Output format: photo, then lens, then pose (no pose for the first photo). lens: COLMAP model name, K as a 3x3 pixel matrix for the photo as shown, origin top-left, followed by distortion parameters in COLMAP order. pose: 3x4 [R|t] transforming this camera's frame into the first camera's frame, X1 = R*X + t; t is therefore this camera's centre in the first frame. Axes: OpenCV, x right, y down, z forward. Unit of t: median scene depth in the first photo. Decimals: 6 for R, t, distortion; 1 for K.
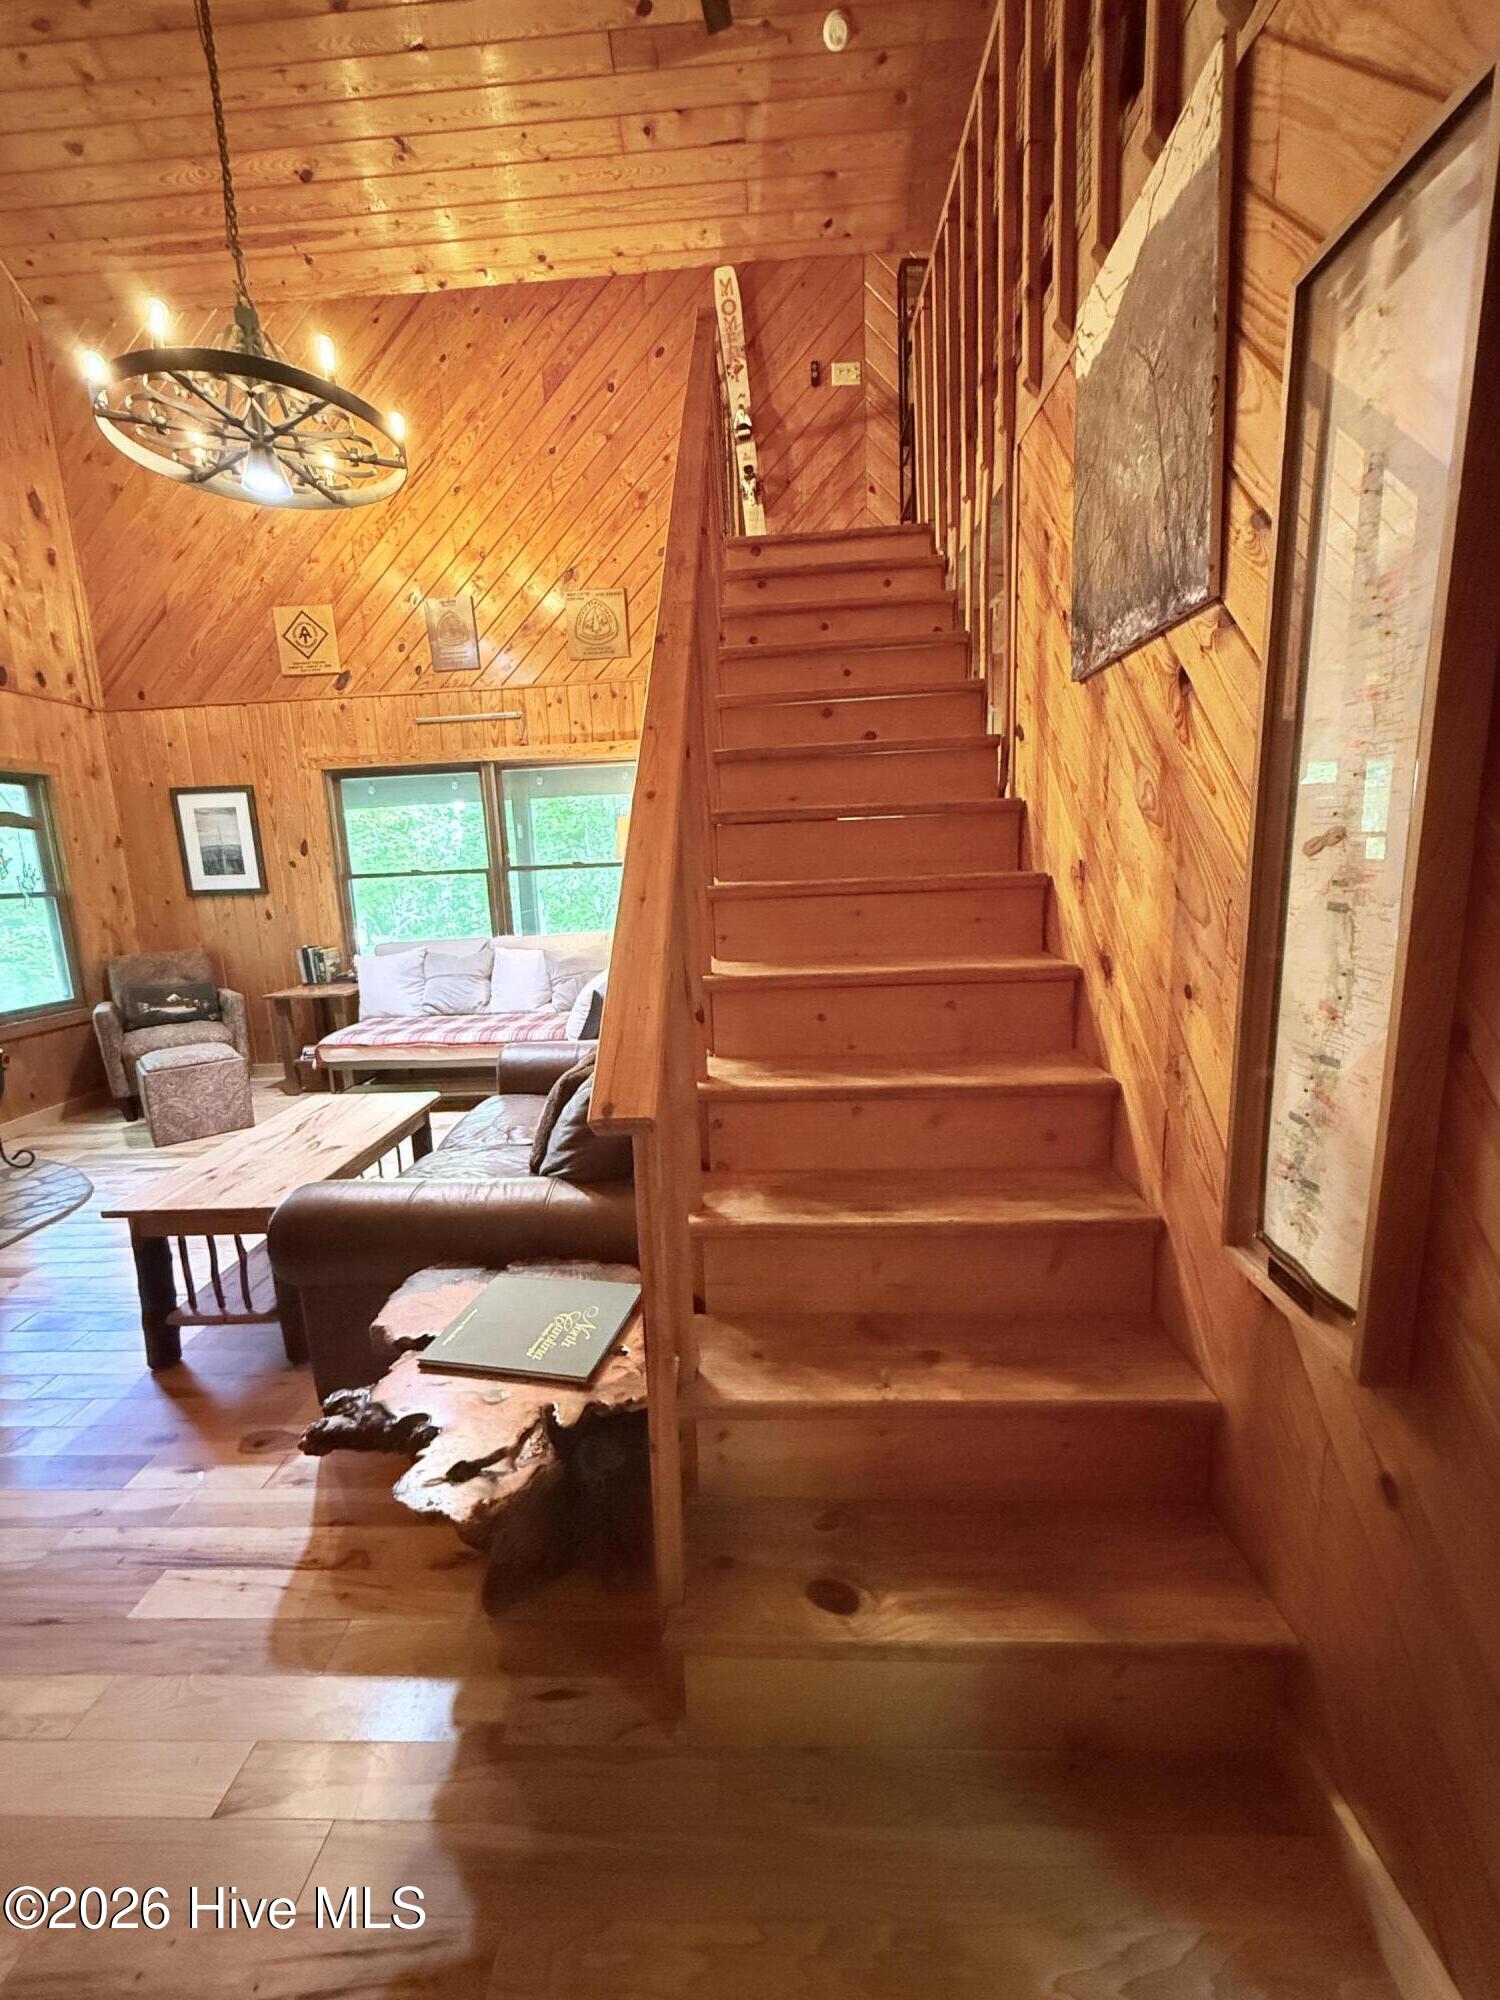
lens RADIAL K [[812.3, 0, 753.3], [0, 812.3, 992.6], [0, 0, 1]] dist [0.000403, 0.000095]
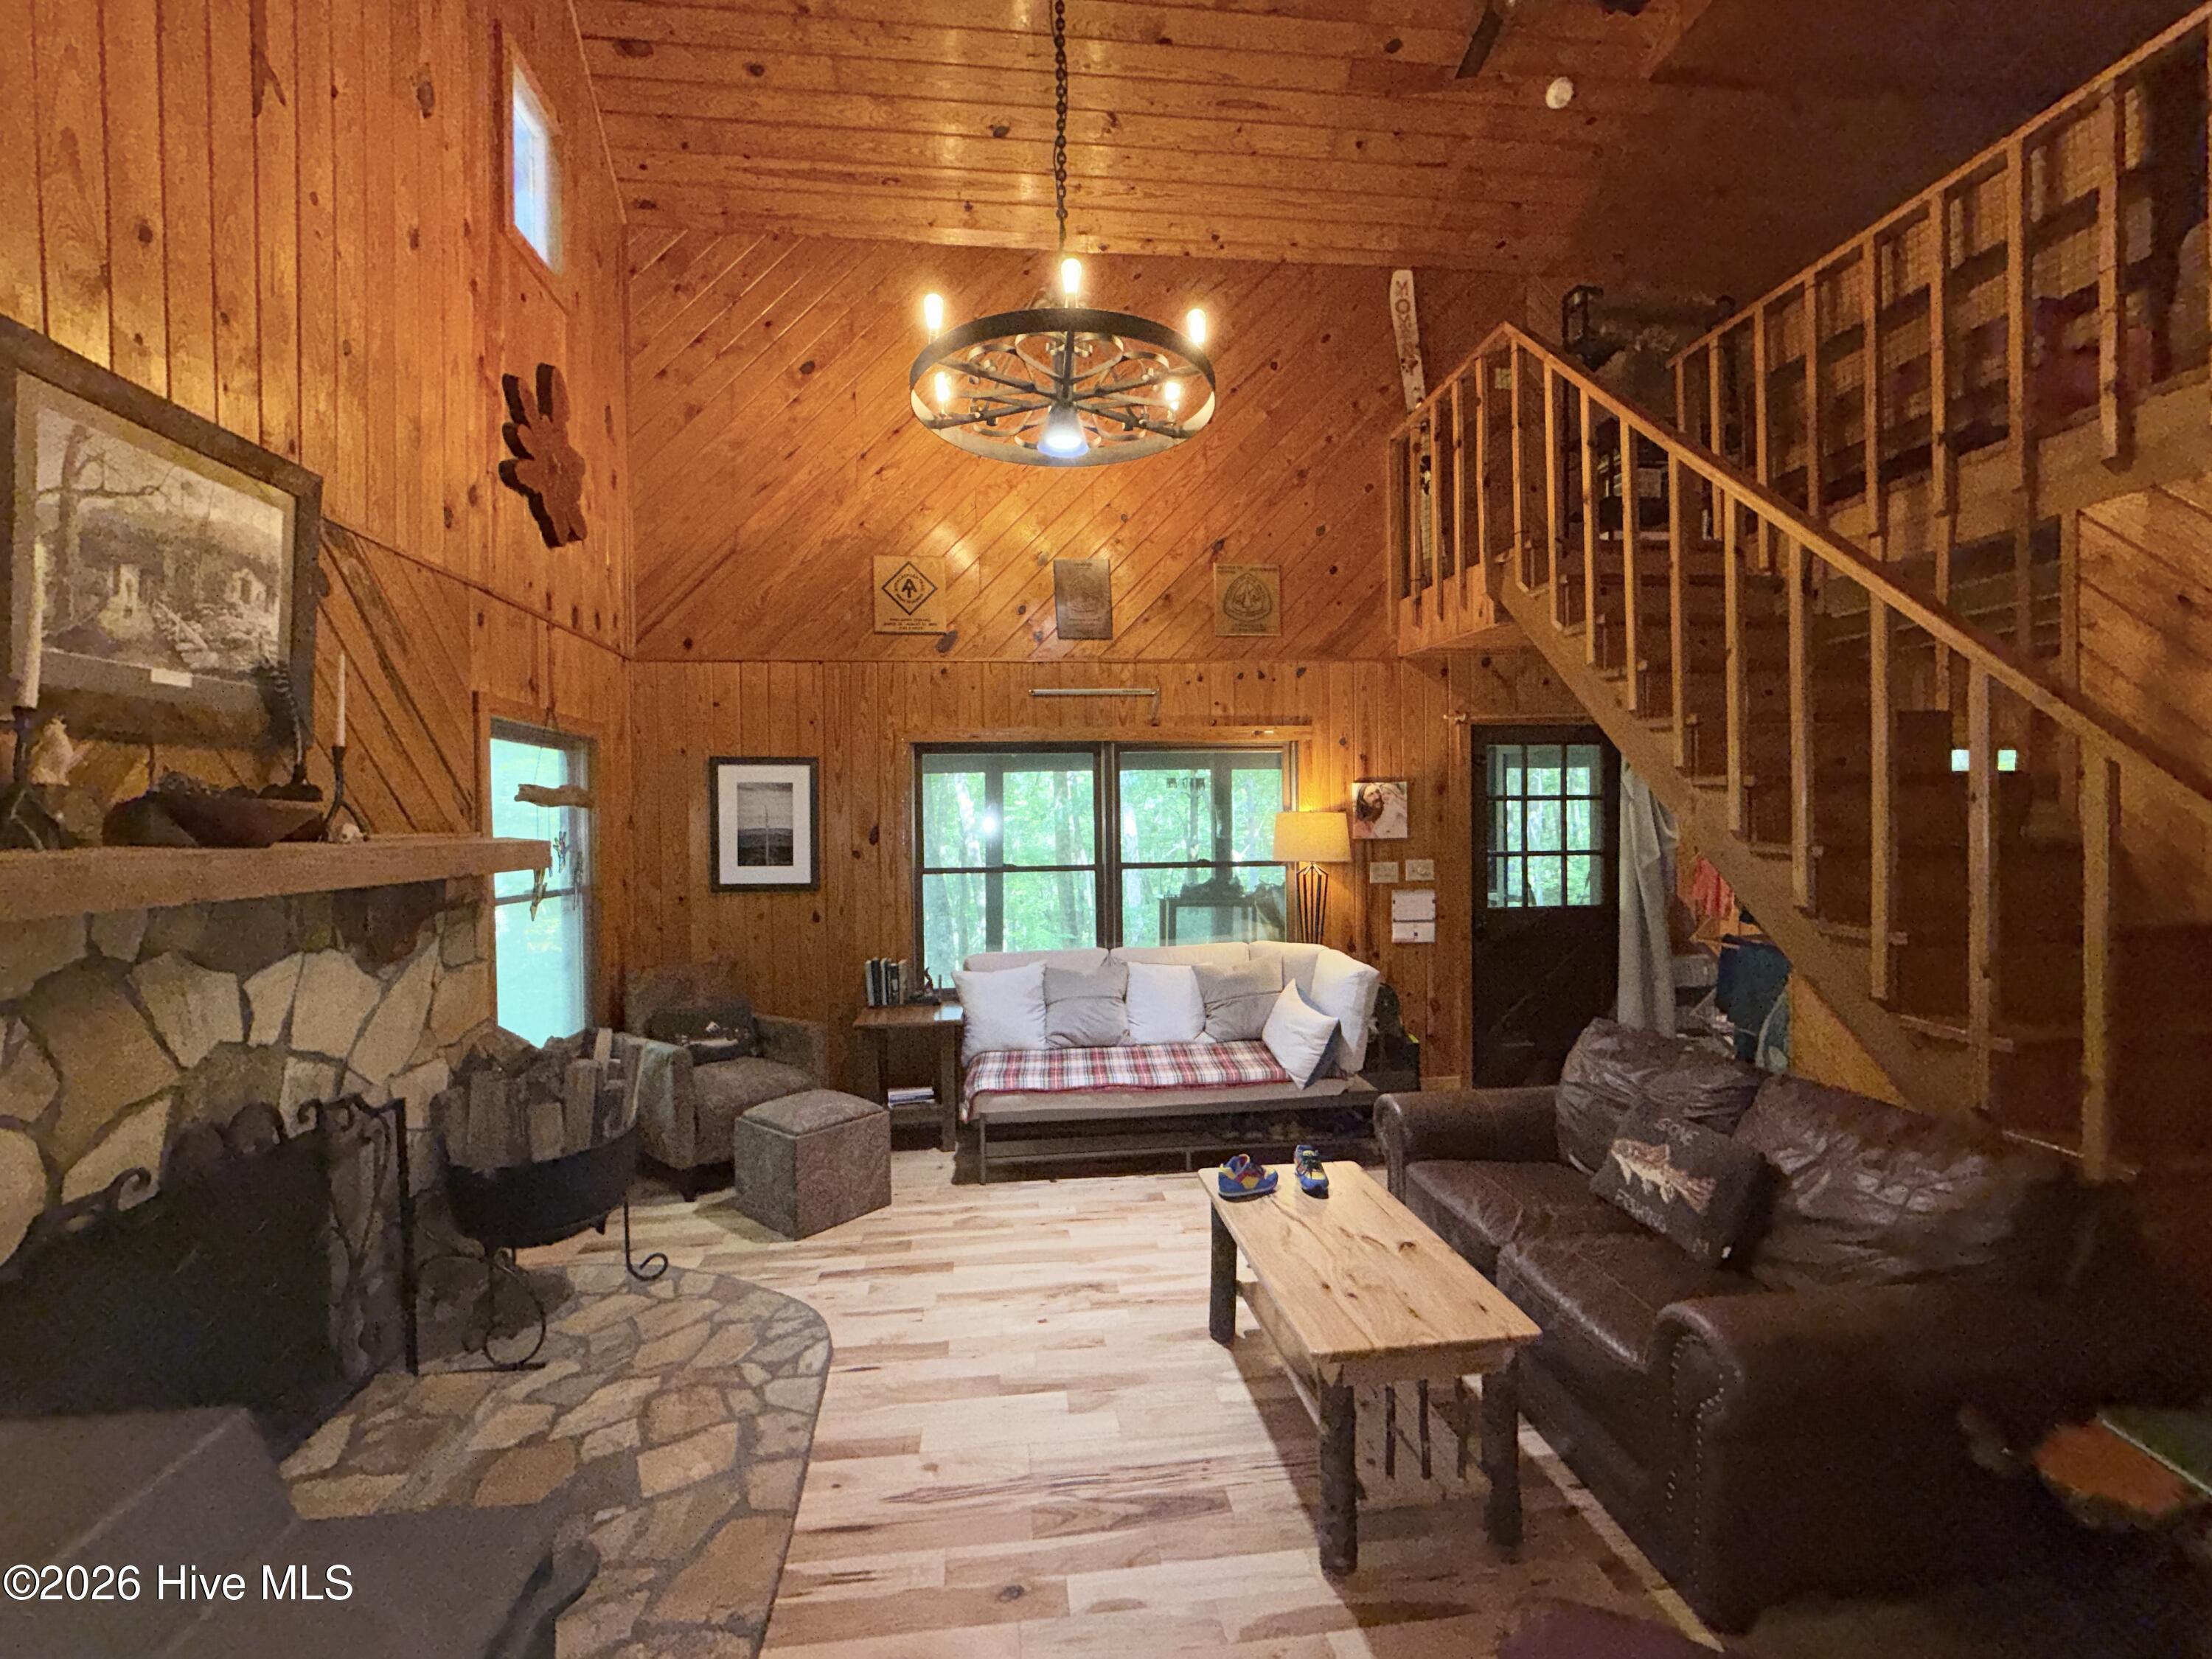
lens RADIAL K [[955.5, 0, 1107.3], [0, 955.5, 825.9], [0, 0, 1]] dist [-0.000127, -0.000266]
pose [[0.986126, 0.027624, 0.163685, -0.510767], [0.000320, 0.985739, -0.168282, -0.028807], [-0.165999, 0.166000, 0.972054, 0.038960]]
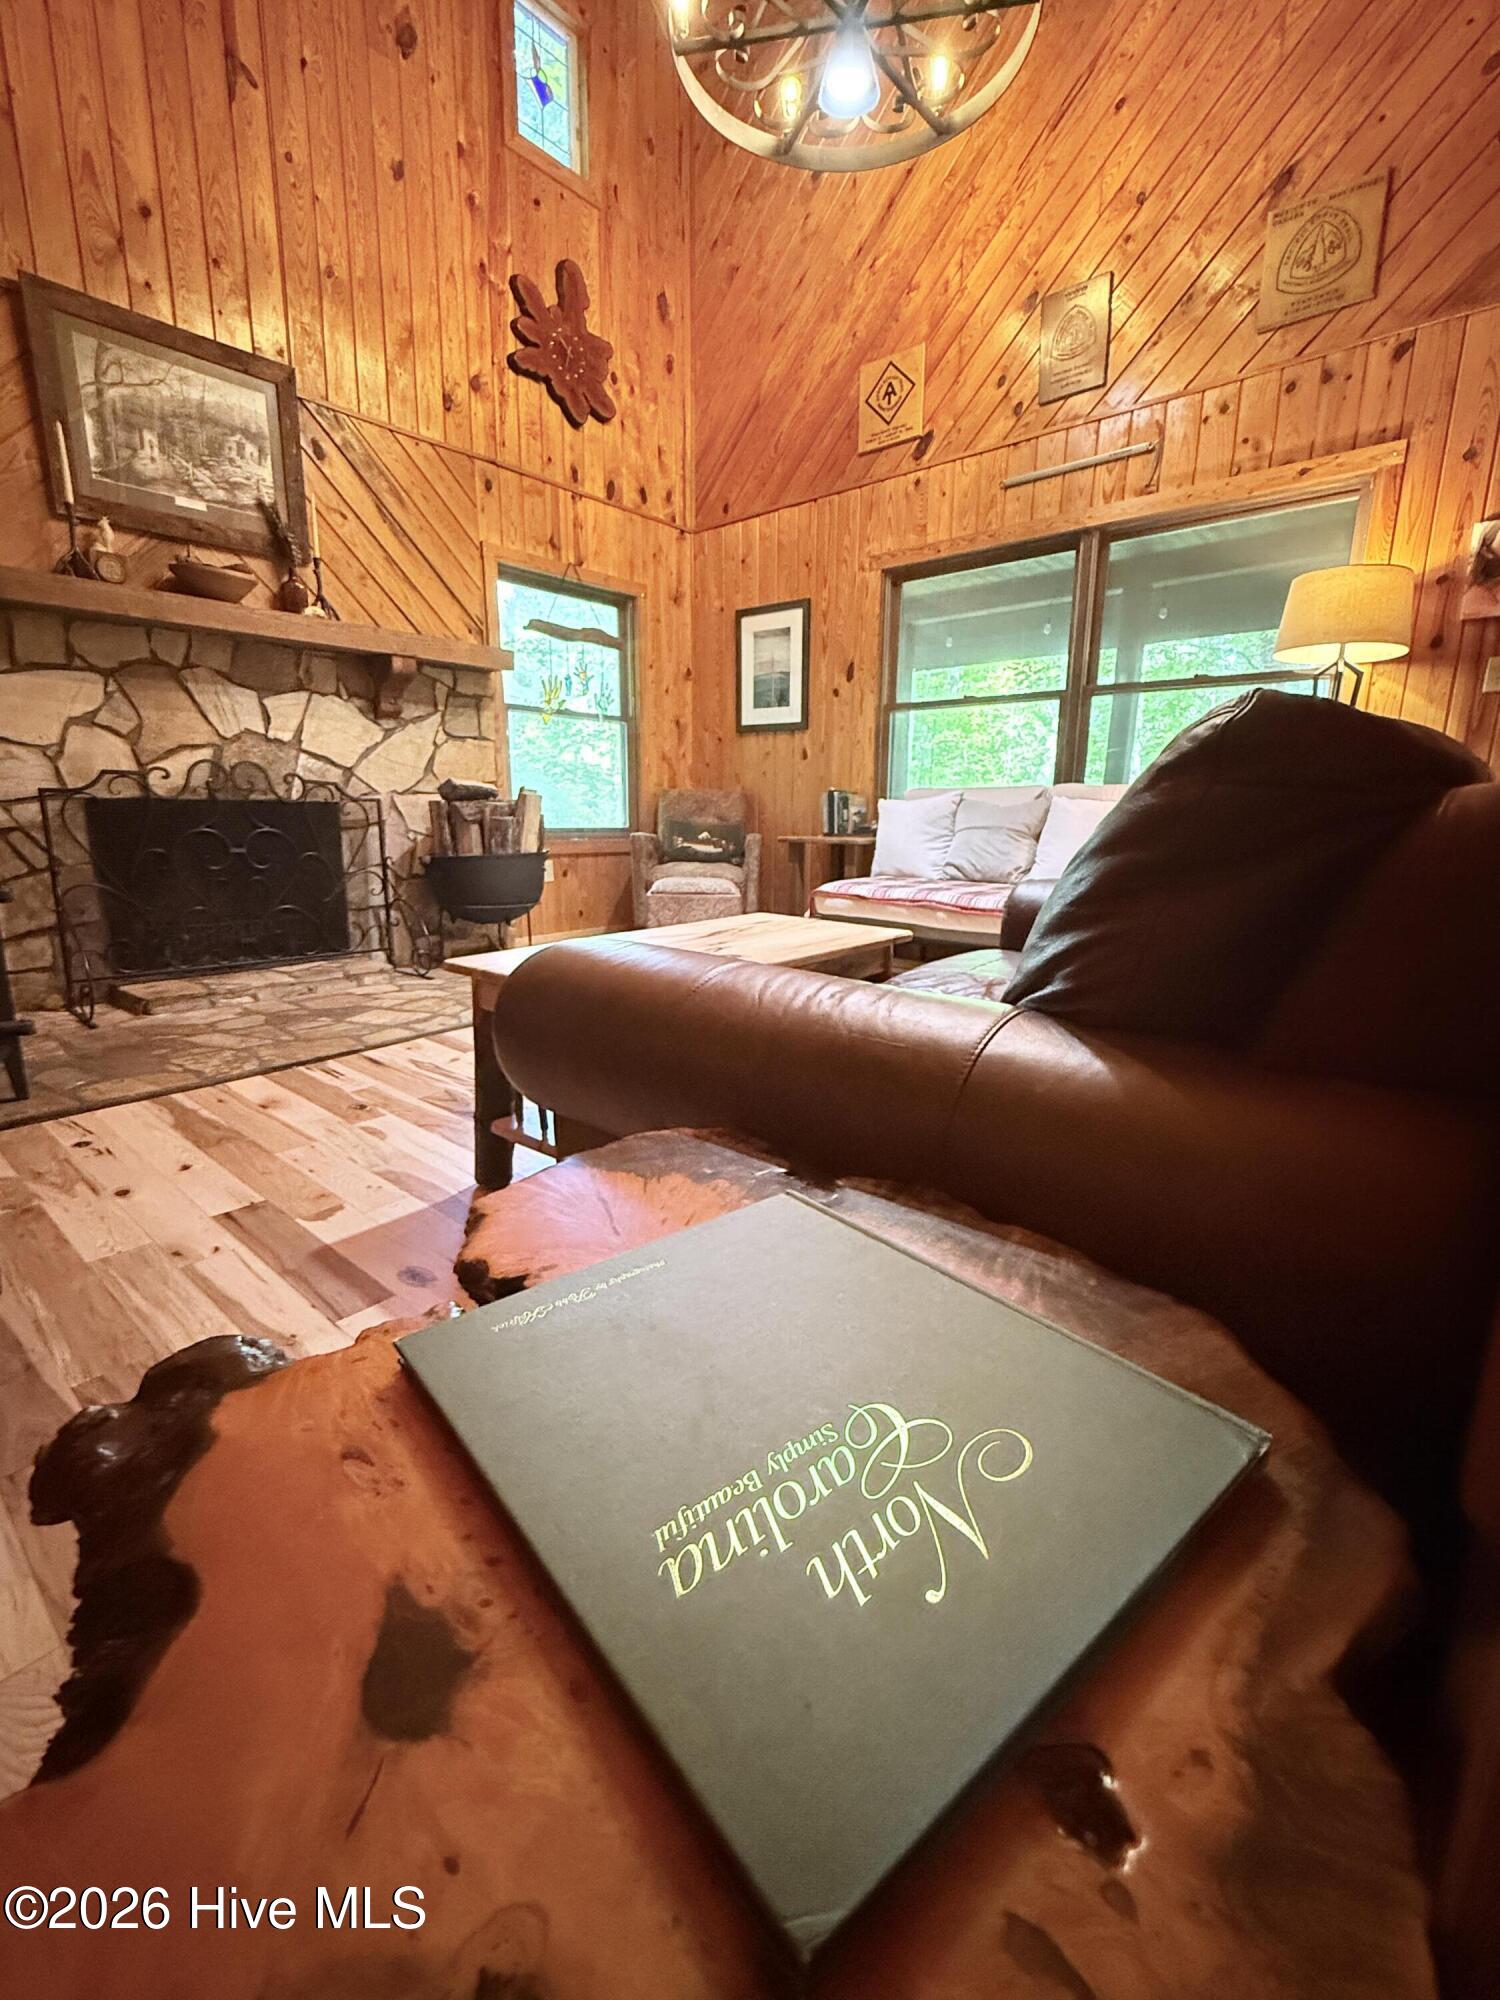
lens RADIAL K [[863.9, 0, 745.4], [0, 863.9, 998.5], [0, 0, 1]] dist [-0.000127, -0.000266]
pose [[0.779562, 0.181479, -0.599456, -0.041718], [-0.145670, 0.983390, 0.108275, 0.078503], [0.609149, 0.002916, 0.793050, 0.238608]]
